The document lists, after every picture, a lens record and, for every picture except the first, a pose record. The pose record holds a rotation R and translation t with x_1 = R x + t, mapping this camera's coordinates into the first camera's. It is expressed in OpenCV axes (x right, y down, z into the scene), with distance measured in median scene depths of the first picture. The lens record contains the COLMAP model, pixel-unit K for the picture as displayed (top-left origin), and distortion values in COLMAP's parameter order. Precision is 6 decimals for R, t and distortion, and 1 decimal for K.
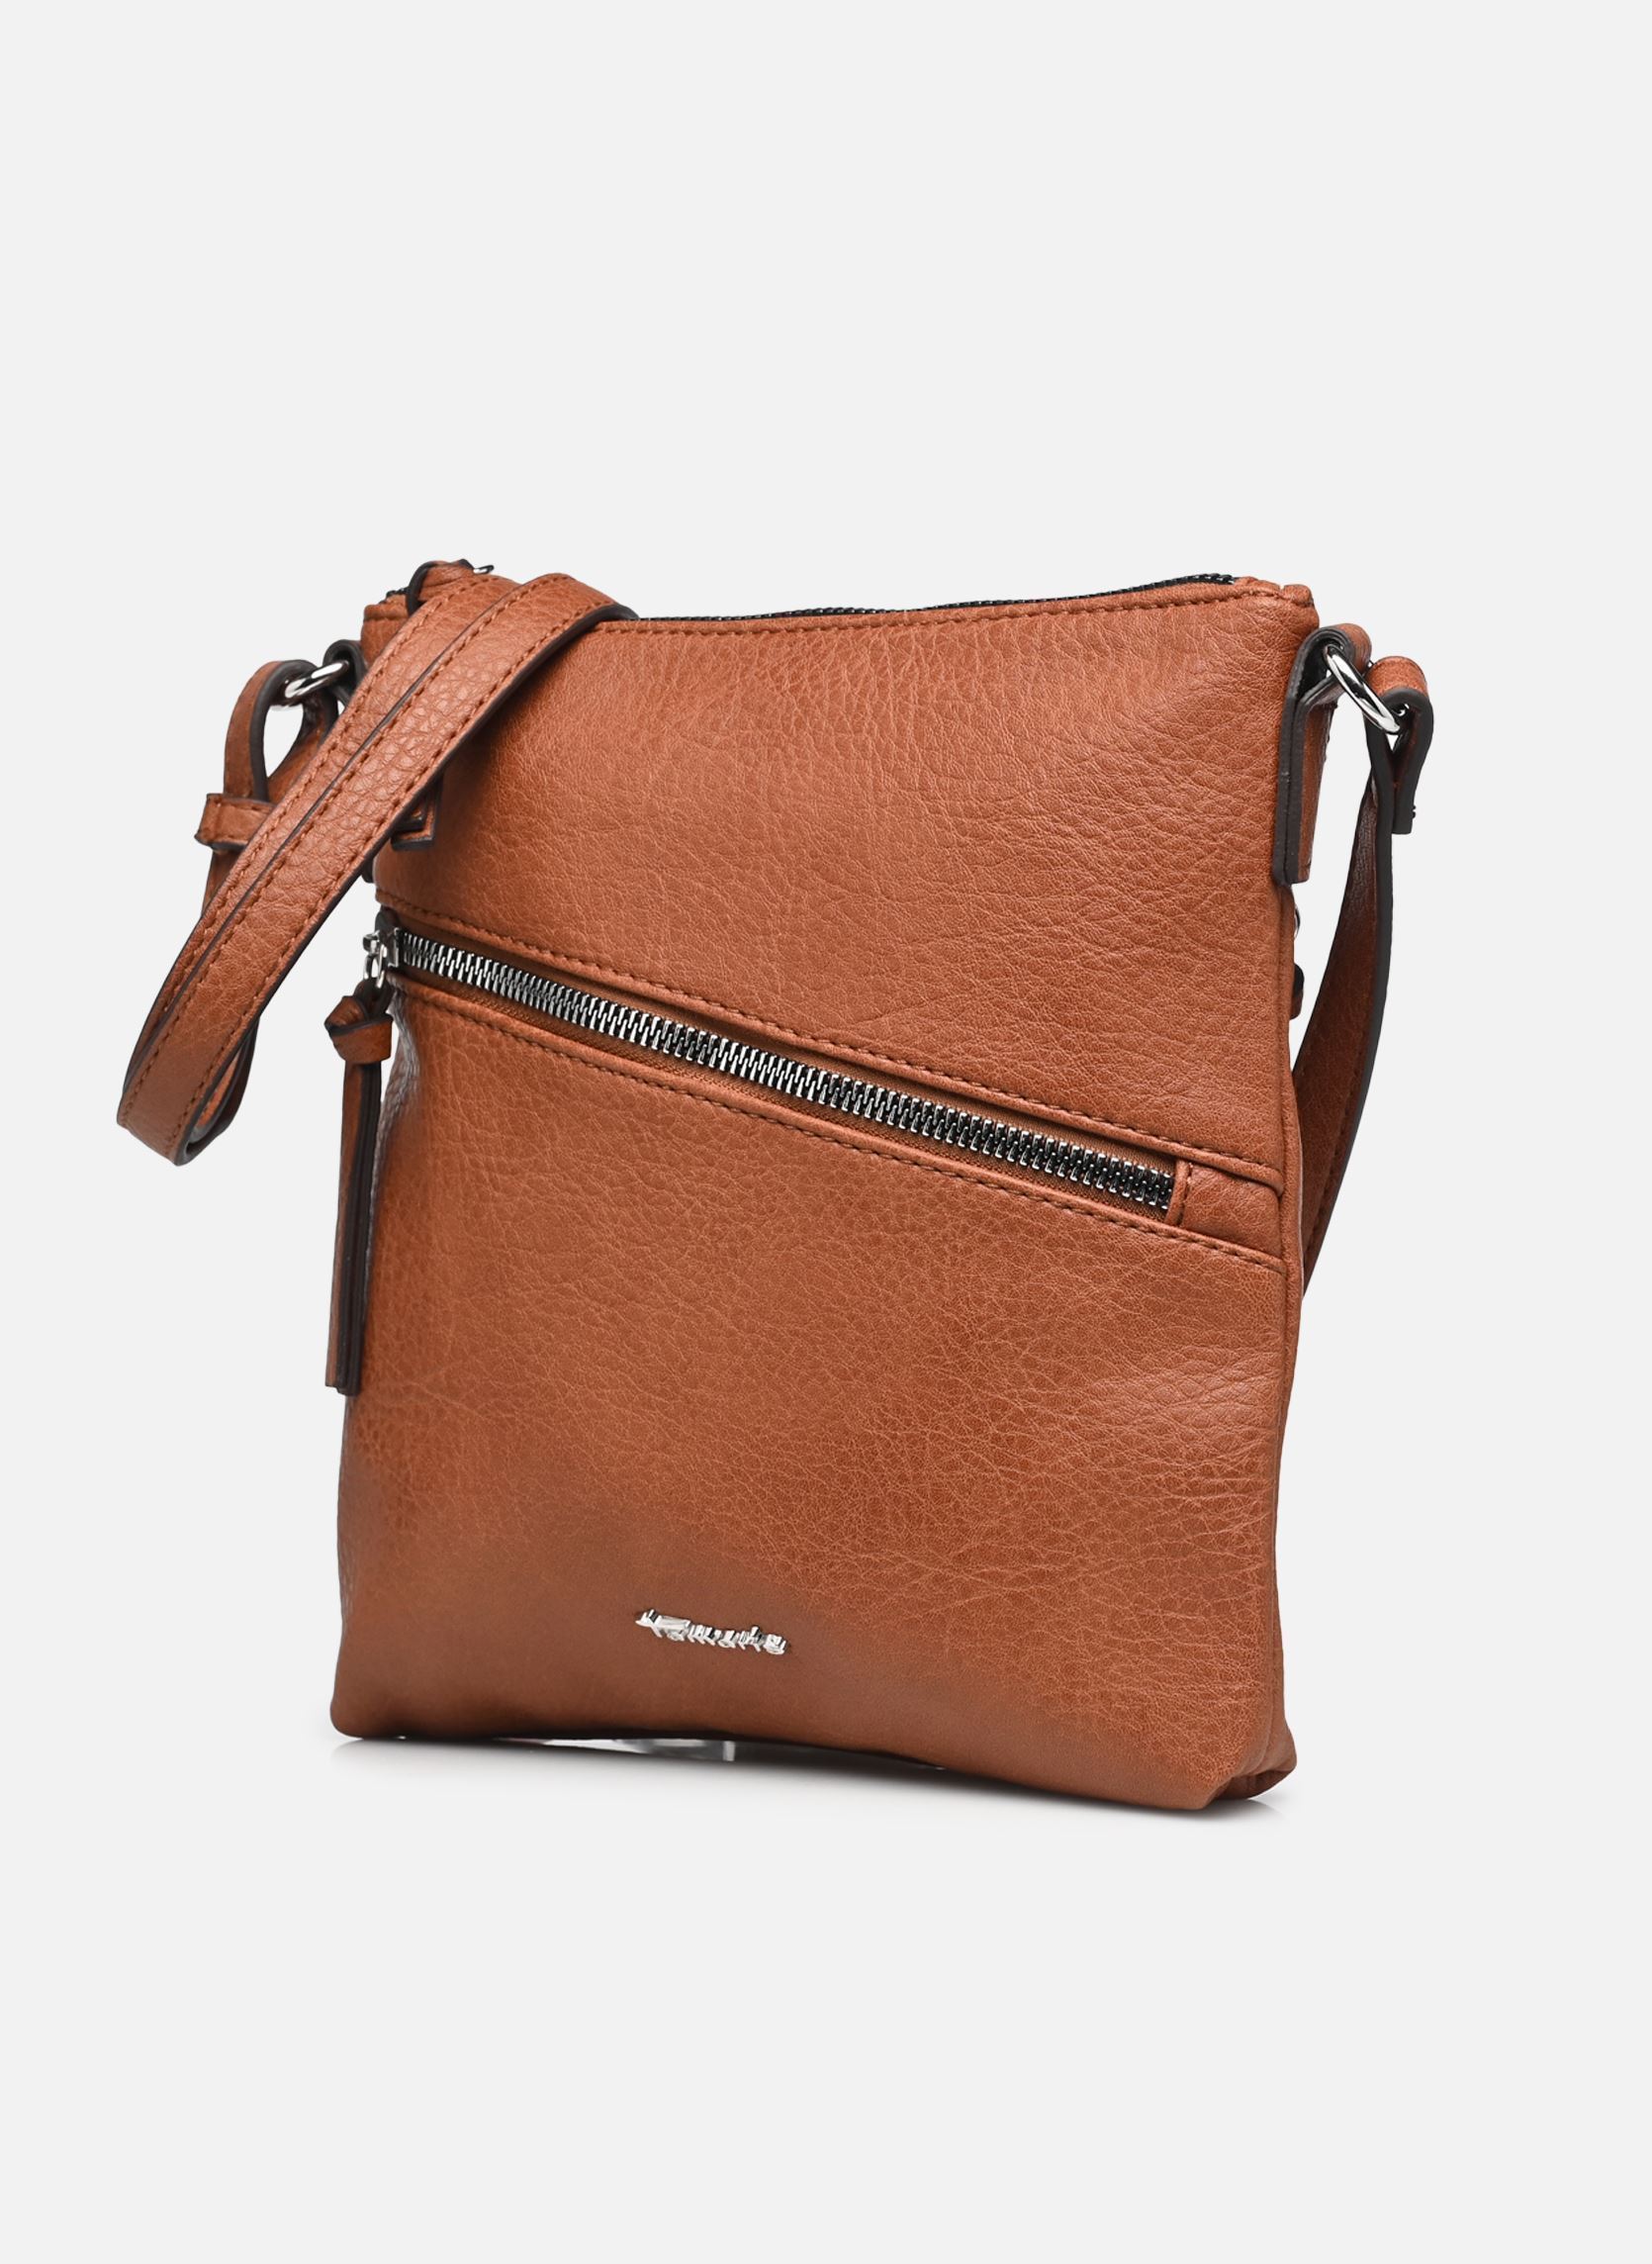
lens RADIAL K [[7548.0, 0, 826.0], [0, 7548.0, 1132.0], [0, 0, 1]] dist [-0.212502, 0.159118]
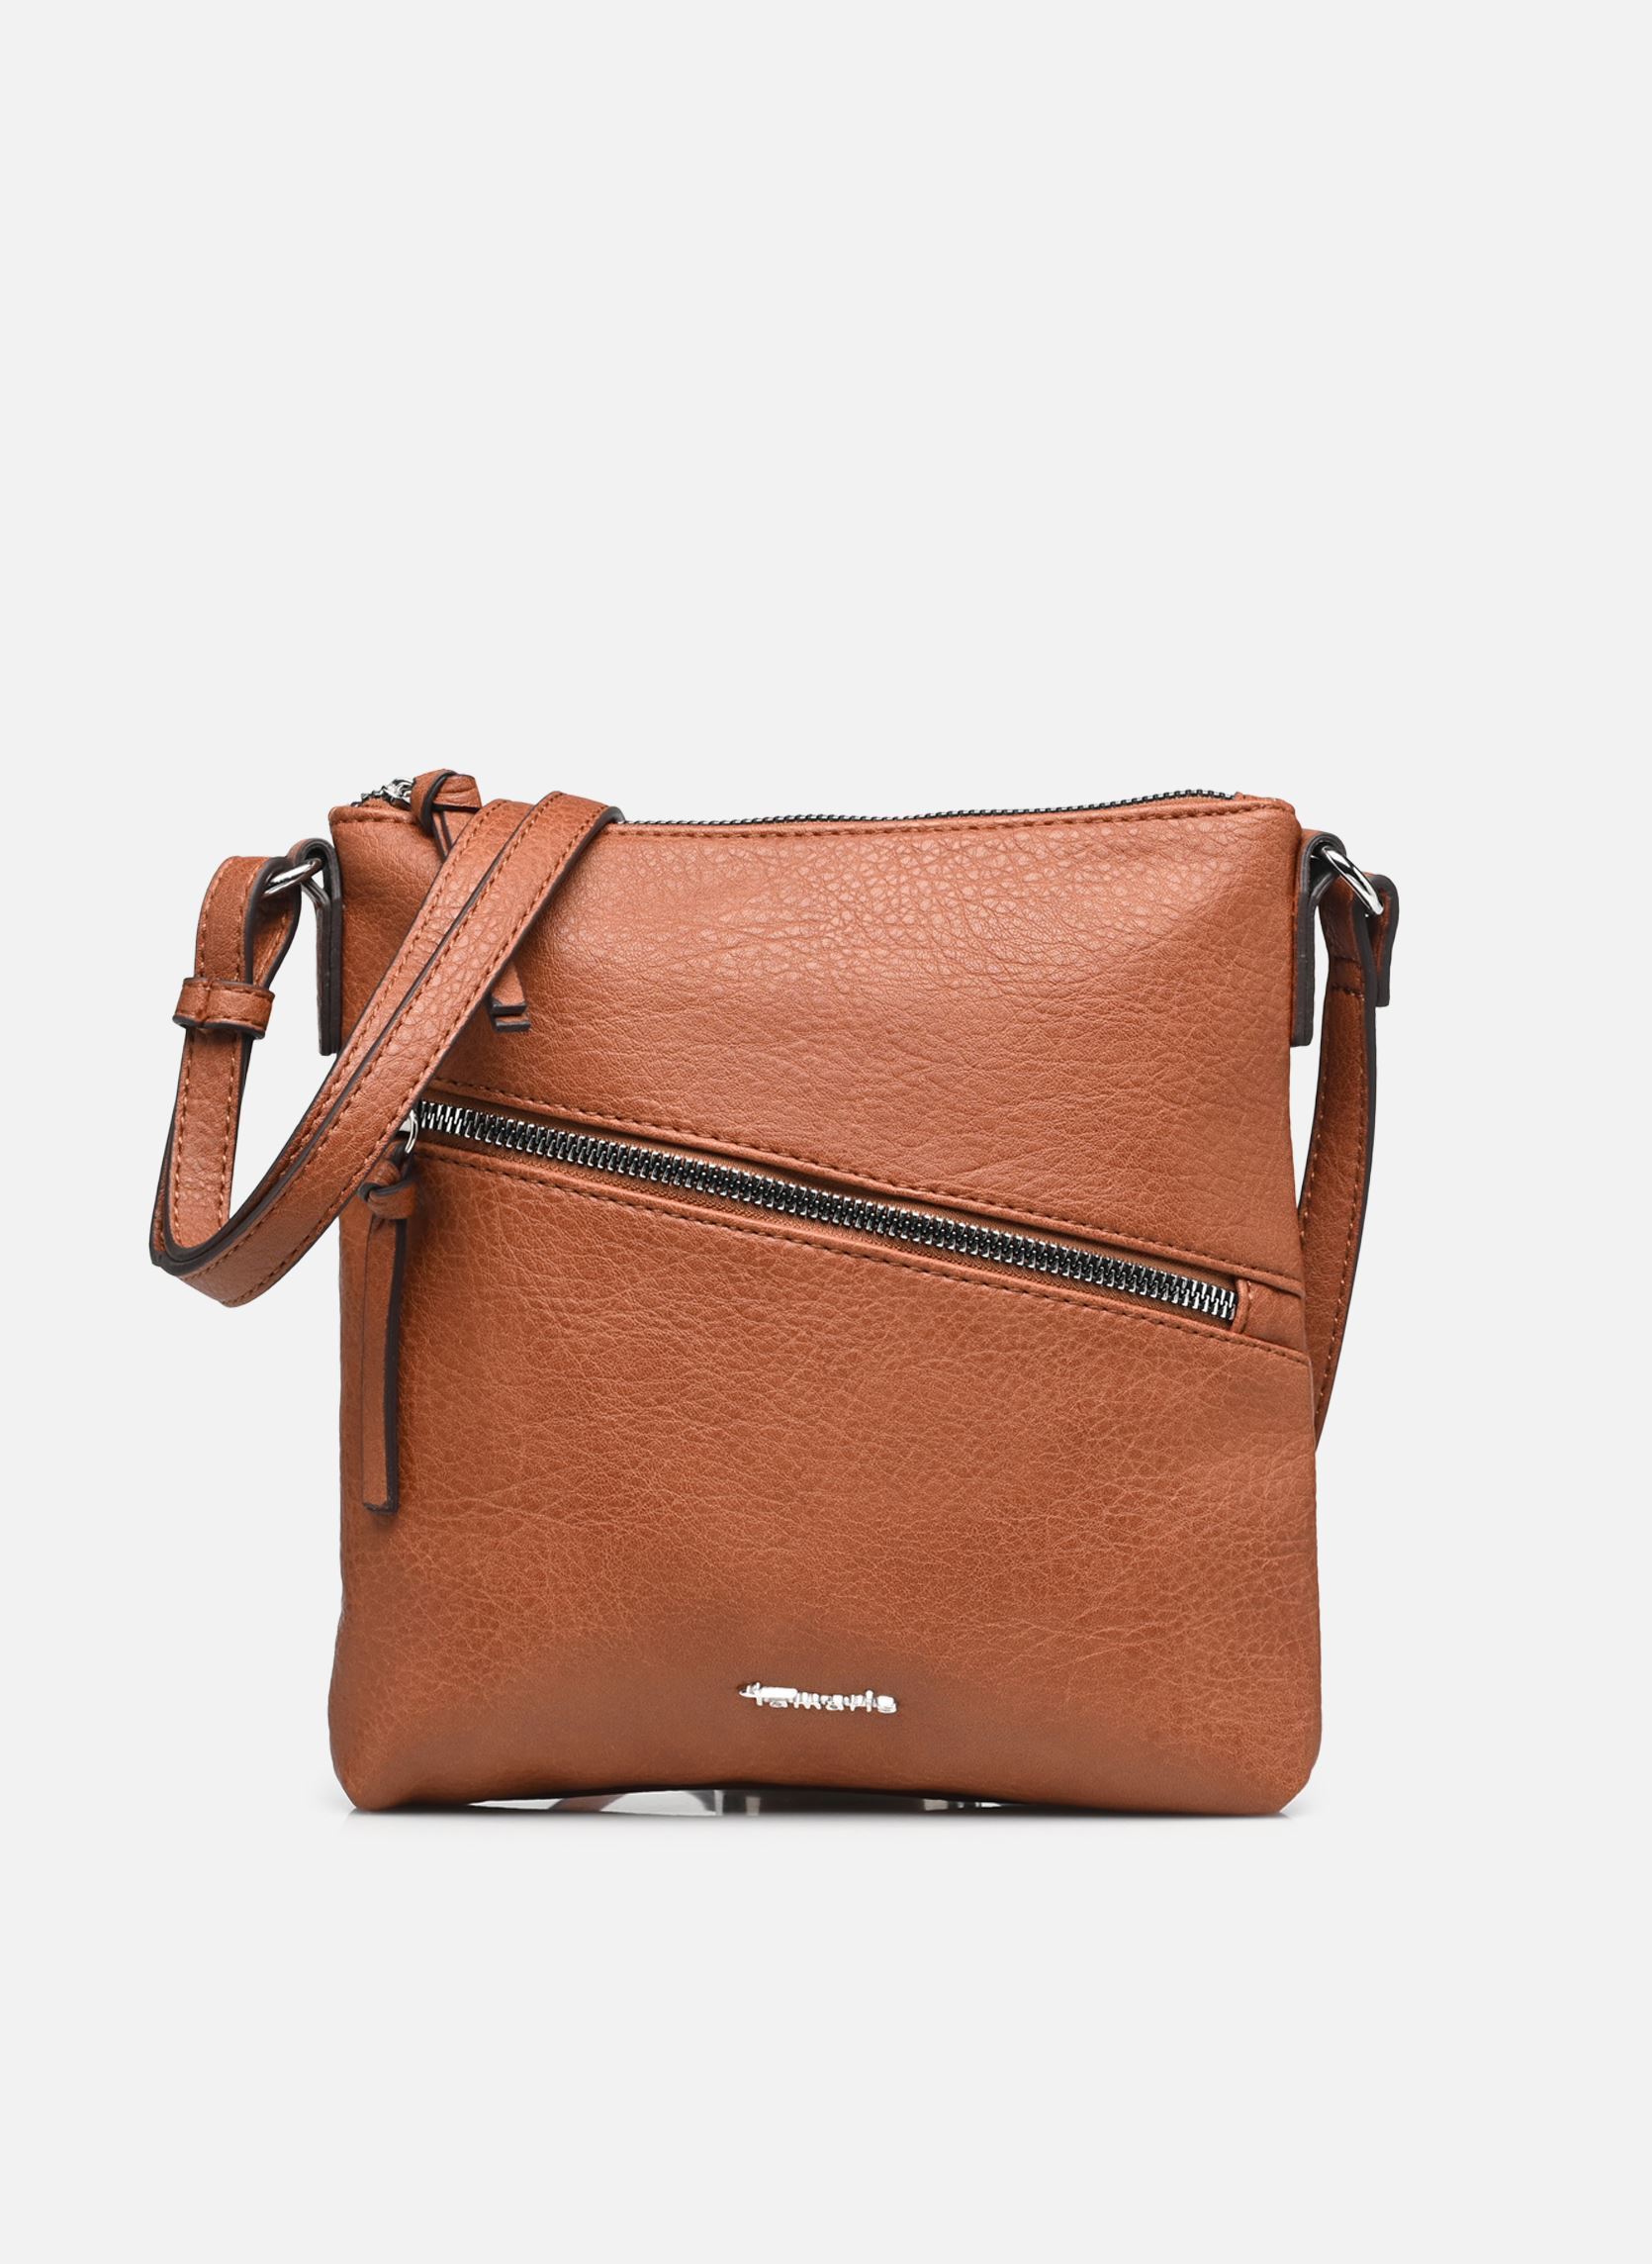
lens RADIAL K [[7548.0, 0, 826.0], [0, 7548.0, 1132.0], [0, 0, 1]] dist [-0.212502, 0.159118]
pose [[0.871598, -0.036474, 0.488863, -0.593429], [0.030933, 0.999333, 0.019408, -0.044817], [-0.489245, -0.001794, 0.872145, -0.017848]]
